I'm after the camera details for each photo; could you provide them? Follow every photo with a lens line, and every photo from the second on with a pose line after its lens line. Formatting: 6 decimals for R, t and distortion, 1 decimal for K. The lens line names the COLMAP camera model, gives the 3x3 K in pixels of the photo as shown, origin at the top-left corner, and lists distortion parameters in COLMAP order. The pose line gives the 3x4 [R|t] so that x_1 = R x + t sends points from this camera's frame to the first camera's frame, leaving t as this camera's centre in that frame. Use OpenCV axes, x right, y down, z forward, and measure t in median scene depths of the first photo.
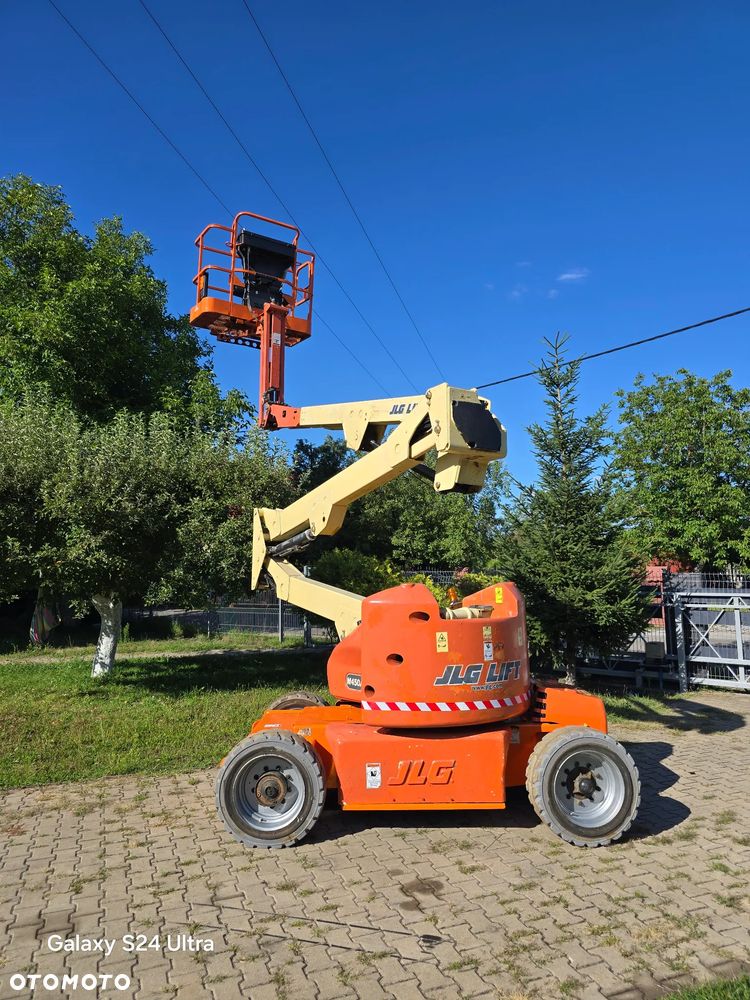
lens RADIAL K [[671.6, 0, 377.4], [0, 671.6, 487.6], [0, 0, 1]] dist [0.051537, -0.045171]
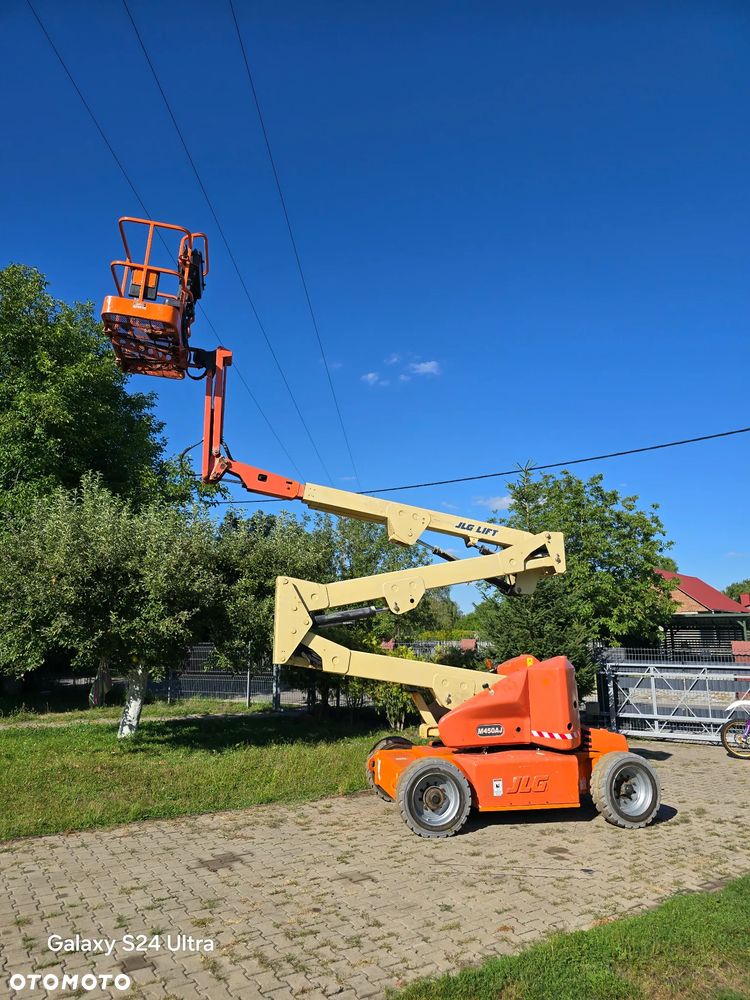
lens RADIAL K [[671.6, 0, 371.9], [0, 671.6, 496.6], [0, 0, 1]] dist [0.051537, -0.045171]
pose [[0.979403, 0.053934, 0.194578, -0.452292], [-0.037259, 0.995391, -0.088364, -0.052426], [-0.198447, 0.079294, 0.976899, -0.341735]]
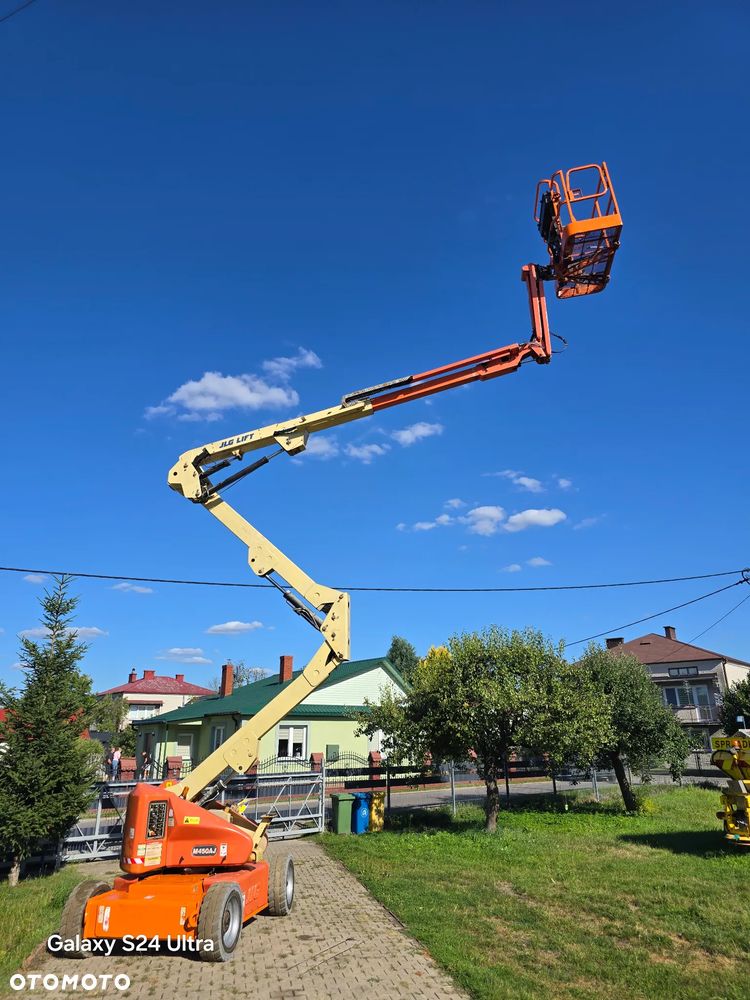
lens RADIAL K [[671.6, 0, 371.3], [0, 671.6, 486.5], [0, 0, 1]] dist [0.051537, -0.045171]
pose [[0.184924, 0.358724, 0.914943, -1.430057], [-0.107940, 0.932781, -0.343901, 0.002599], [-0.976807, -0.035164, 0.211214, 0.264778]]
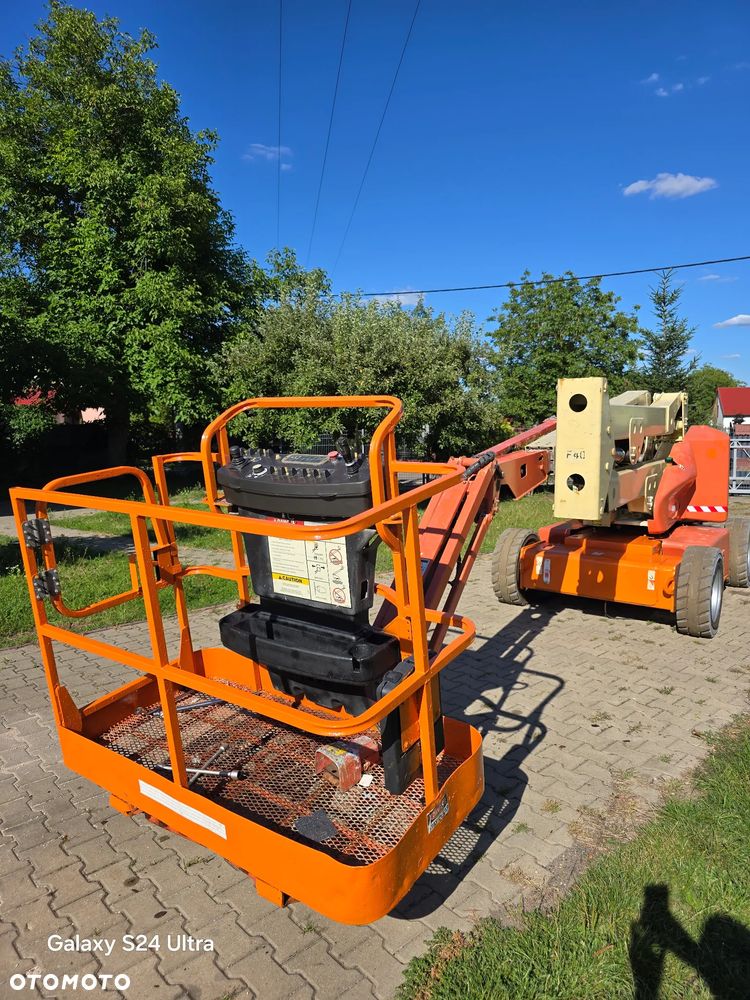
lens RADIAL K [[671.6, 0, 372.7], [0, 671.6, 488.7], [0, 0, 1]] dist [0.051537, -0.045171]
pose [[0.931059, -0.026710, 0.363891, -1.488115], [-0.046292, 0.980610, 0.190422, -0.006666], [-0.361921, -0.194139, 0.911769, -0.385409]]
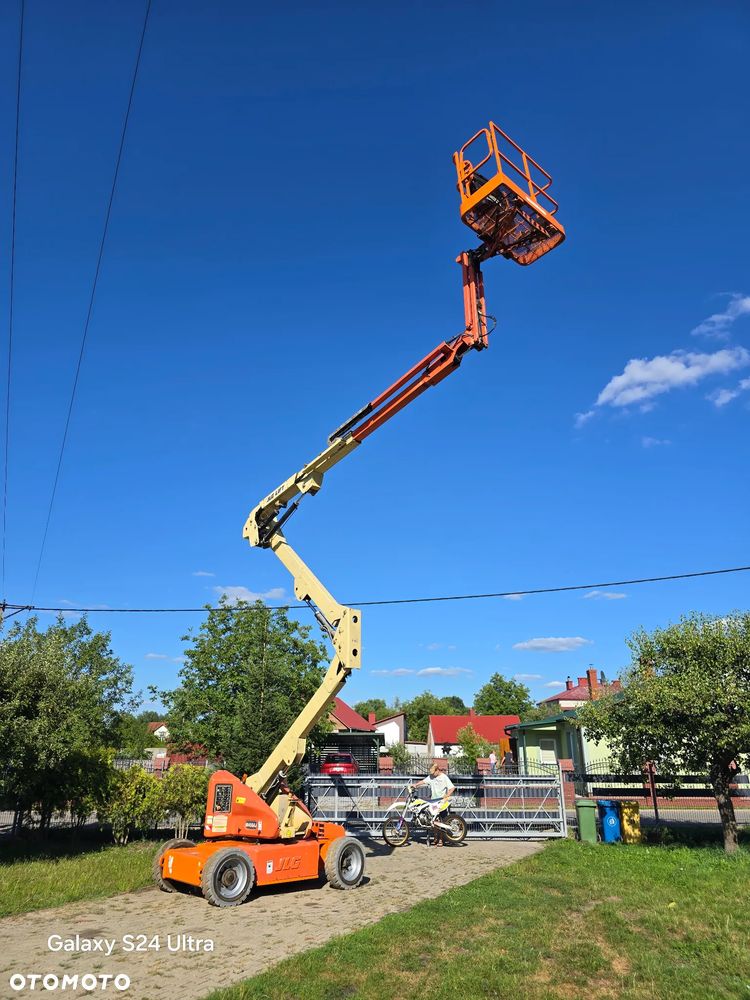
lens RADIAL K [[671.6, 0, 370.5], [0, 671.6, 486.4], [0, 0, 1]] dist [0.051537, -0.045171]
pose [[0.757840, 0.253590, 0.601141, -1.023563], [-0.091017, 0.953455, -0.287471, -0.100570], [-0.646061, 0.163143, 0.745647, -0.757562]]
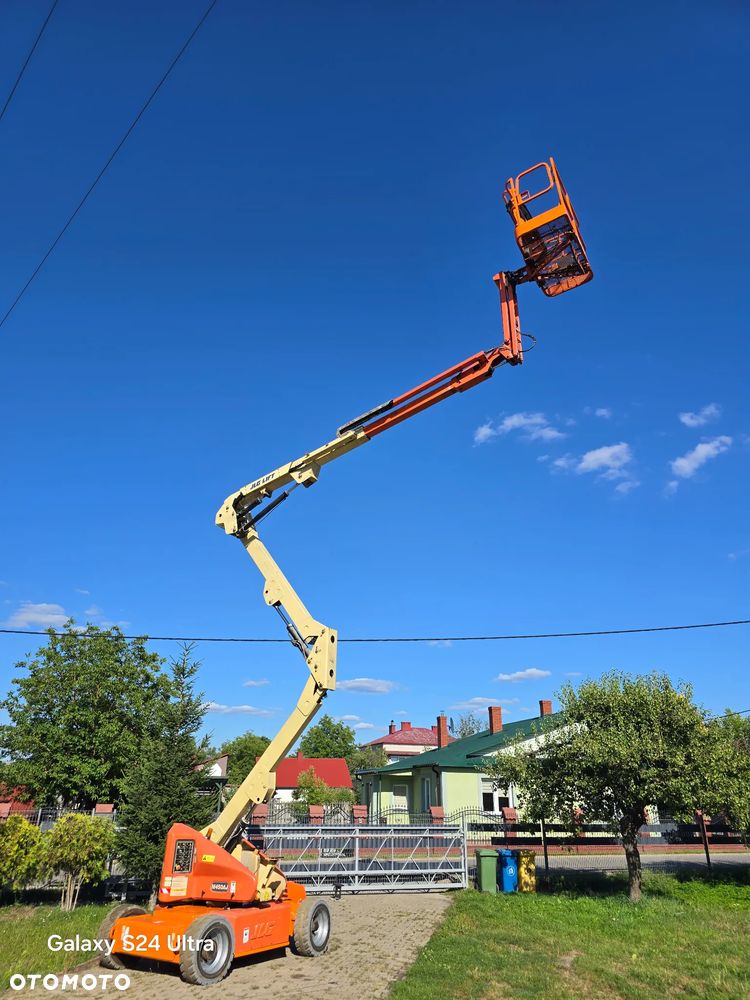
lens RADIAL K [[671.6, 0, 372.2], [0, 671.6, 492.1], [0, 0, 1]] dist [0.051537, -0.045171]
pose [[0.548998, 0.360958, 0.753864, -1.290674], [-0.118558, 0.926452, -0.357256, -0.068361], [-0.827373, 0.106756, 0.551414, -0.372878]]
